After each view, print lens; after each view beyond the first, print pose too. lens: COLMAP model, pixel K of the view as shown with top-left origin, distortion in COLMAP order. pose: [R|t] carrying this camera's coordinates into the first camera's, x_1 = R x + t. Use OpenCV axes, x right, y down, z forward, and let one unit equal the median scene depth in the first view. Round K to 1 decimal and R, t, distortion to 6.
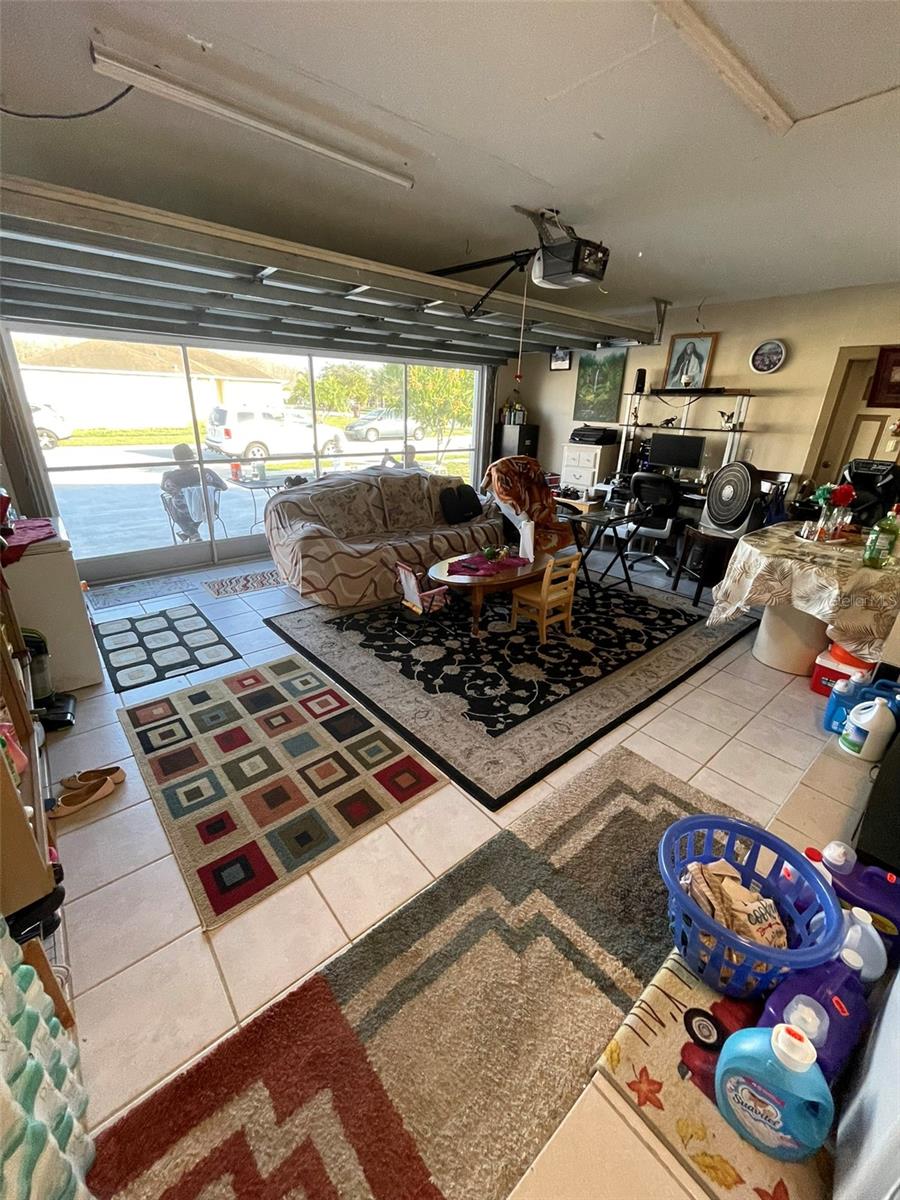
lens RADIAL K [[482.3, 0, 446.1], [0, 482.3, 594.8], [0, 0, 1]] dist [-0.003120, 0.001186]
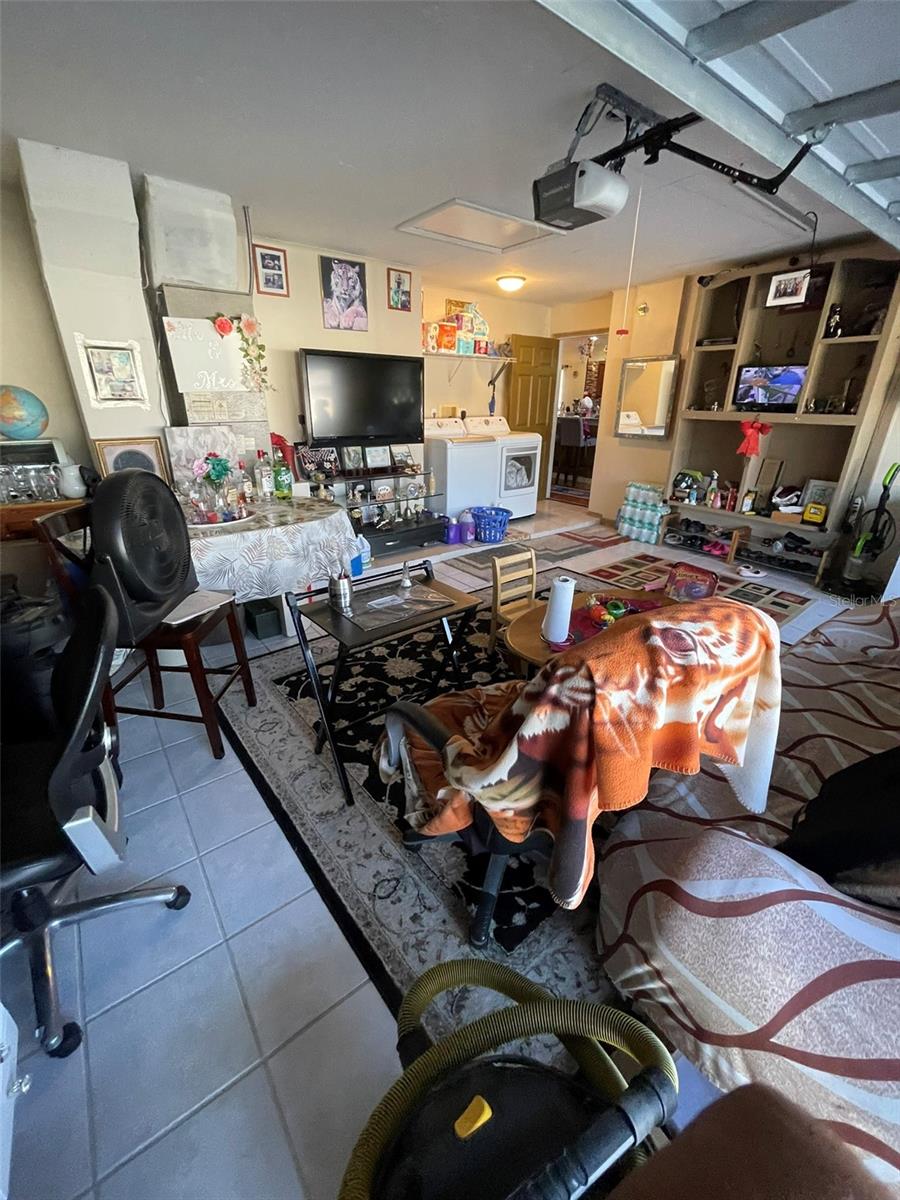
lens RADIAL K [[482.3, 0, 446.2], [0, 482.3, 595.5], [0, 0, 1]] dist [-0.003120, 0.001186]
pose [[-0.998403, -0.052206, 0.021585, 0.436250], [-0.022259, 0.714720, 0.699056, -0.783294], [-0.051922, 0.697459, -0.714741, 2.100097]]
